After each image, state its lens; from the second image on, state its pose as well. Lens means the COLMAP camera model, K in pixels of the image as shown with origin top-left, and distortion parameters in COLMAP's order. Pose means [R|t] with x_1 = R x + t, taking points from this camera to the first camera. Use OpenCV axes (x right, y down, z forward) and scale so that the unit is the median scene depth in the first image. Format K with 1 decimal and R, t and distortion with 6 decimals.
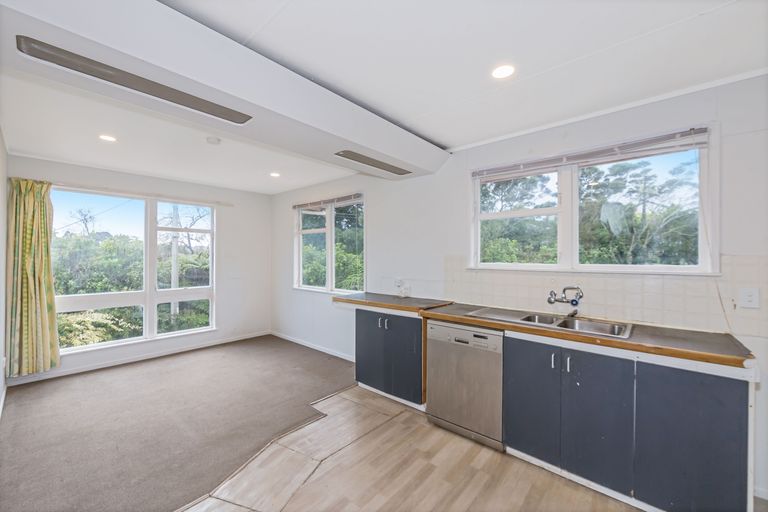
lens RADIAL K [[303.9, 0, 384.0], [0, 303.9, 256.0], [0, 0, 1]] dist [0.000421, 0.000102]
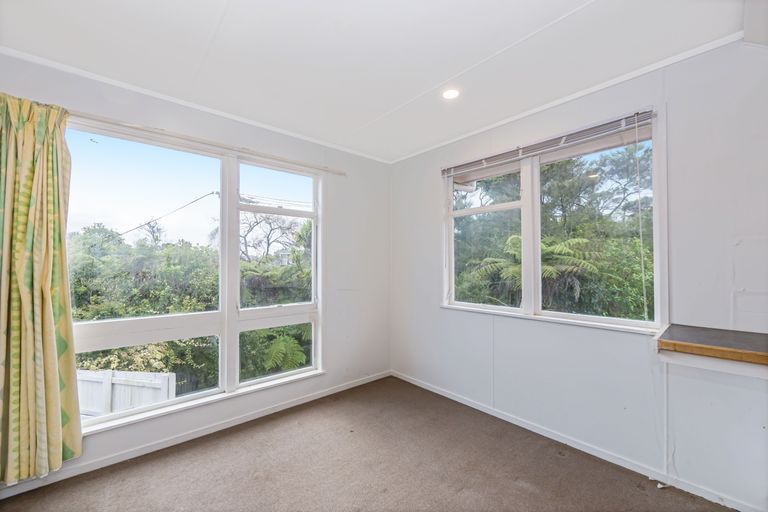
lens RADIAL K [[307.3, 0, 383.5], [0, 307.3, 261.9], [0, 0, 1]] dist [-0.000732, -0.000027]
pose [[0.991003, -0.005541, -0.133724, -0.467271], [0.004397, 0.999951, -0.008848, 0.030176], [0.133766, 0.008181, 0.990979, 0.533964]]
